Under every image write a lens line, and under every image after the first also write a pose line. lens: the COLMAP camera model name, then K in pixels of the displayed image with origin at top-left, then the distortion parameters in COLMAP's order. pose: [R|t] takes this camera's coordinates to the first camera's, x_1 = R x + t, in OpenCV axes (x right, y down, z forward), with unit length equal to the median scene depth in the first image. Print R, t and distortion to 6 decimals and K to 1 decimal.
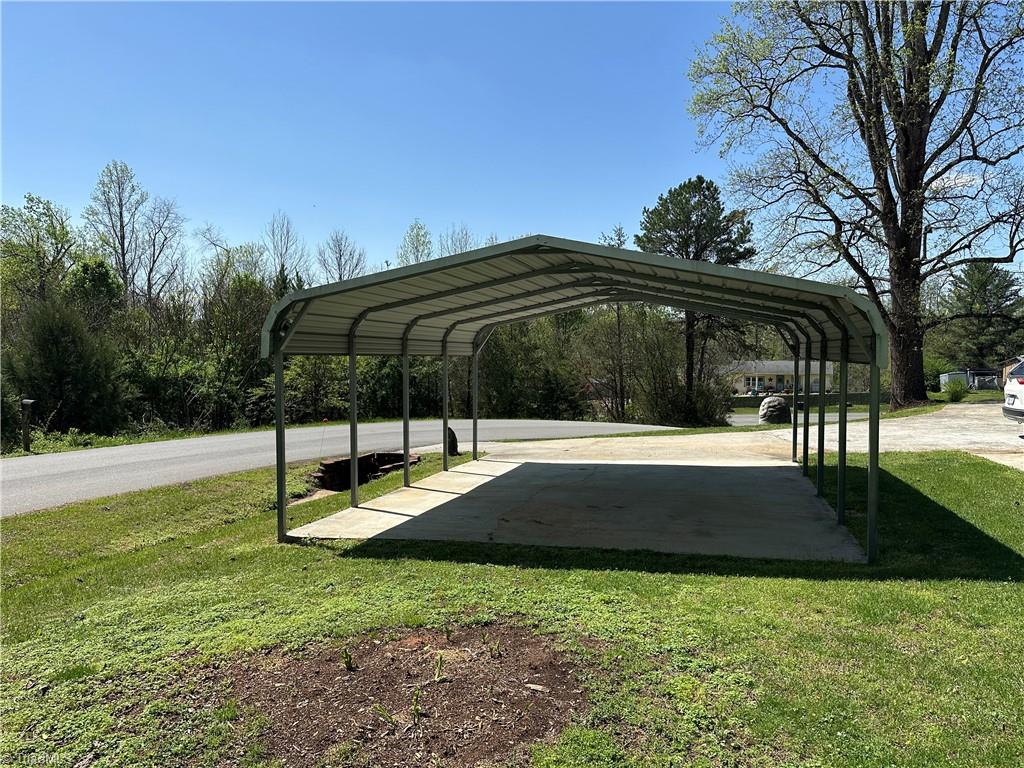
lens RADIAL K [[716.4, 0, 511.6], [0, 716.4, 380.1], [0, 0, 1]] dist [0.000243, -0.005312]
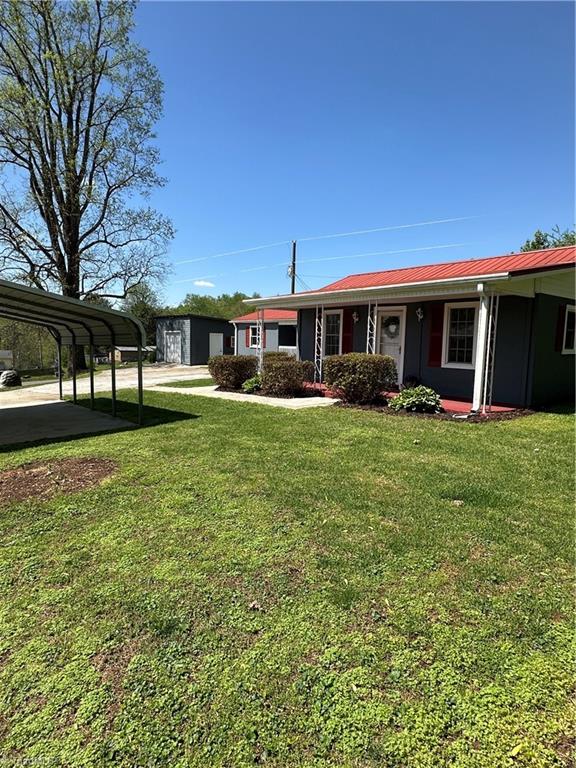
lens RADIAL K [[449.7, 0, 285.2], [0, 449.7, 386.2], [0, 0, 1]] dist [-0.005255, 0.002749]
pose [[0.547901, -0.074449, 0.833224, -0.111326], [0.030501, 0.997148, 0.069039, 0.006115], [-0.835987, -0.012413, 0.548609, -0.062330]]
